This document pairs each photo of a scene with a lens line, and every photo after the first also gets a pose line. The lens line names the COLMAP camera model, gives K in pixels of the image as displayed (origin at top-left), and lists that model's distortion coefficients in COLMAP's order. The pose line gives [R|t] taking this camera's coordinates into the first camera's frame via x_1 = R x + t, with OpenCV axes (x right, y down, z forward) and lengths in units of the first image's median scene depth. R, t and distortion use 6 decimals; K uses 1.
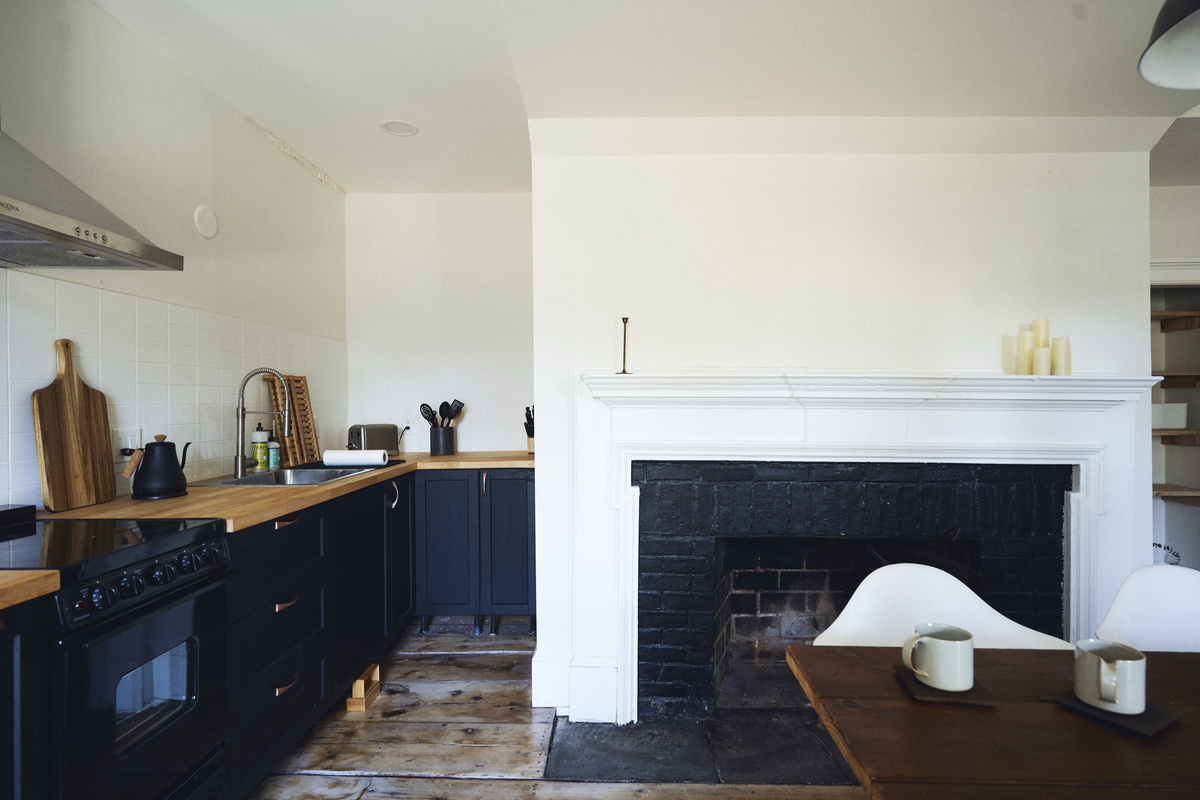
lens RADIAL K [[622.7, 0, 599.8], [0, 622.7, 401.3], [0, 0, 1]] dist [-0.002760, 0.000541]
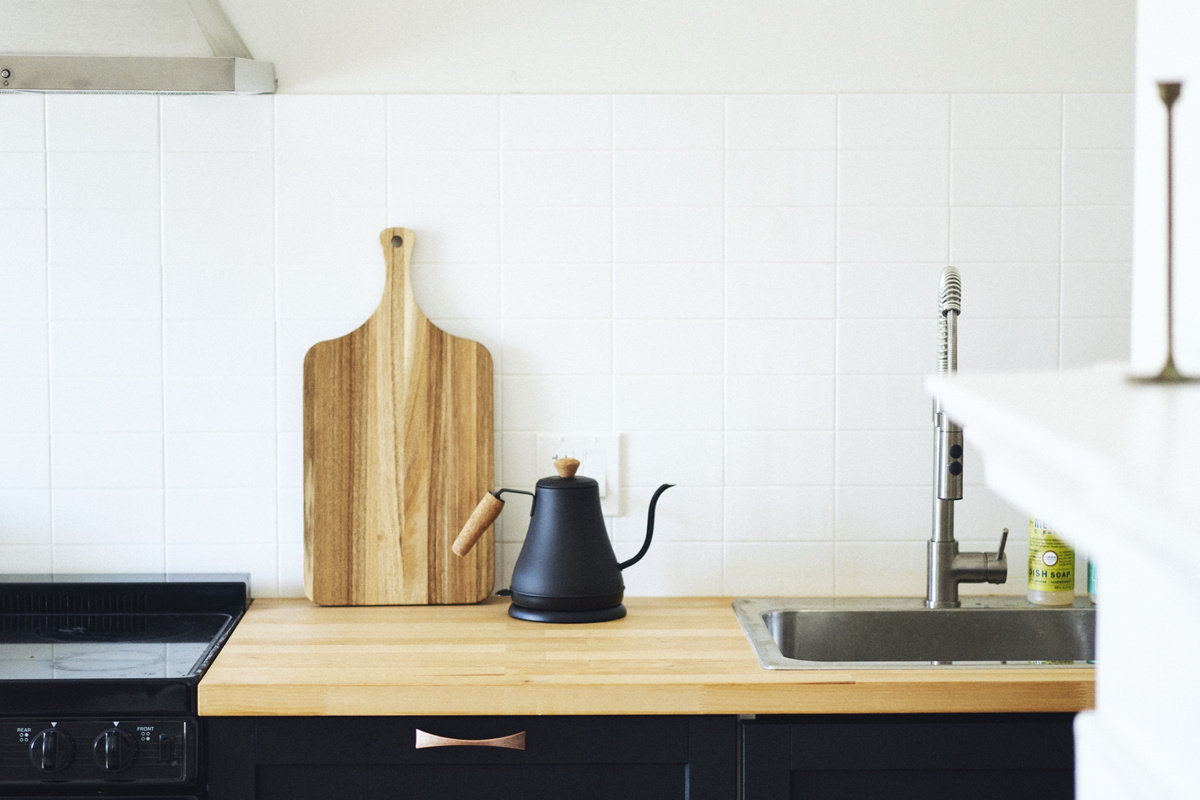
lens RADIAL K [[2750.6, 0, 598.8], [0, 2750.6, 399.9], [0, 0, 1]] dist [-0.146117, 0.000000]
pose [[0.047649, 0.084839, -0.995255, 0.836160], [-0.001435, 0.996391, 0.084867, -0.107339], [0.998863, -0.002616, 0.047599, 0.785143]]
